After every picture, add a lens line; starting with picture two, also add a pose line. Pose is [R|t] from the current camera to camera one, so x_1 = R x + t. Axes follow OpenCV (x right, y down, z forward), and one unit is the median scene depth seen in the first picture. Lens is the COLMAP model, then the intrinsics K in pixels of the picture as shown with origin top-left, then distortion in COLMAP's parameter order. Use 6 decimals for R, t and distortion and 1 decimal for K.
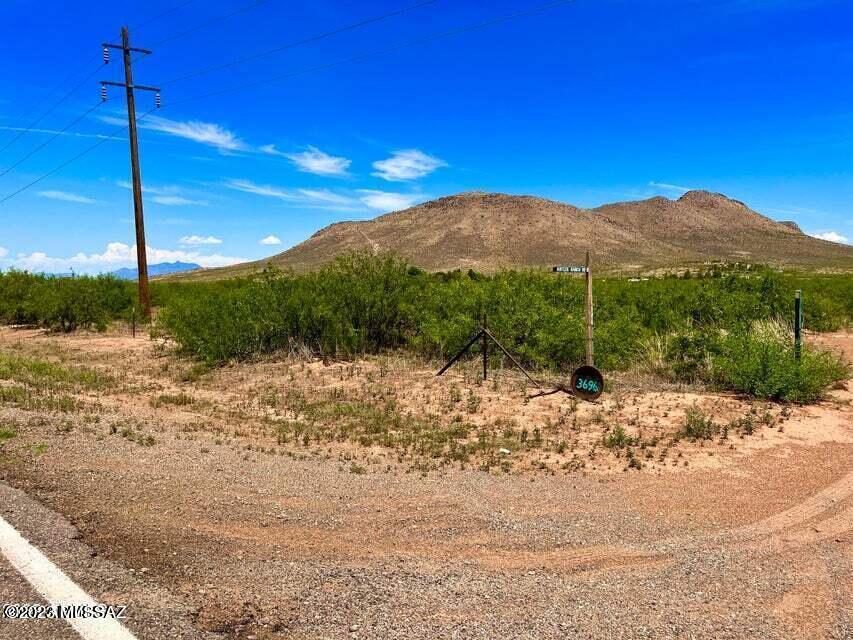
lens RADIAL K [[666.9, 0, 399.1], [0, 666.9, 334.8], [0, 0, 1]] dist [0.068517, -0.094267]
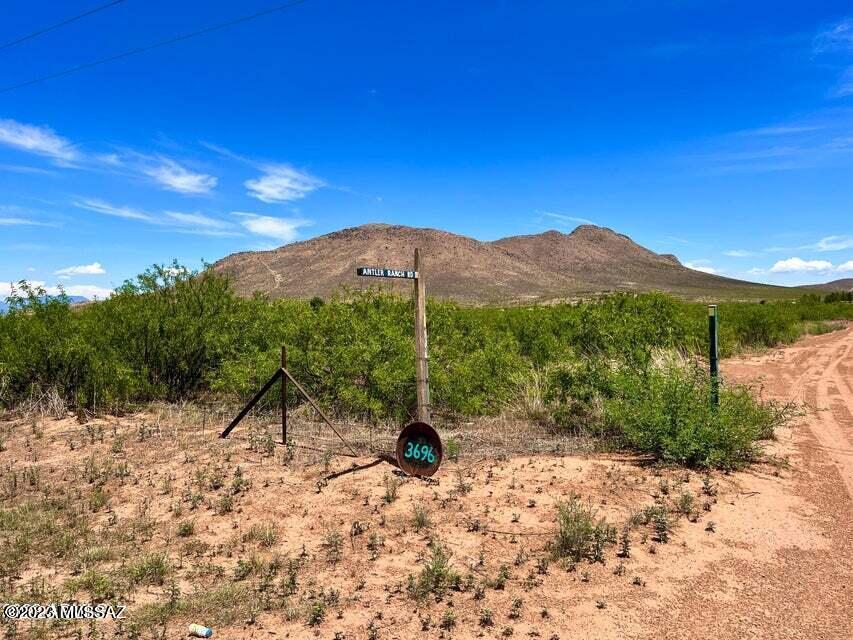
lens RADIAL K [[656.2, 0, 391.2], [0, 656.2, 319.1], [0, 0, 1]] dist [0.085138, -0.144041]
pose [[0.992428, -0.012888, 0.122147, 0.108286], [0.021498, 0.997355, -0.069439, -0.006170], [-0.120929, 0.071539, 0.990080, 0.222051]]
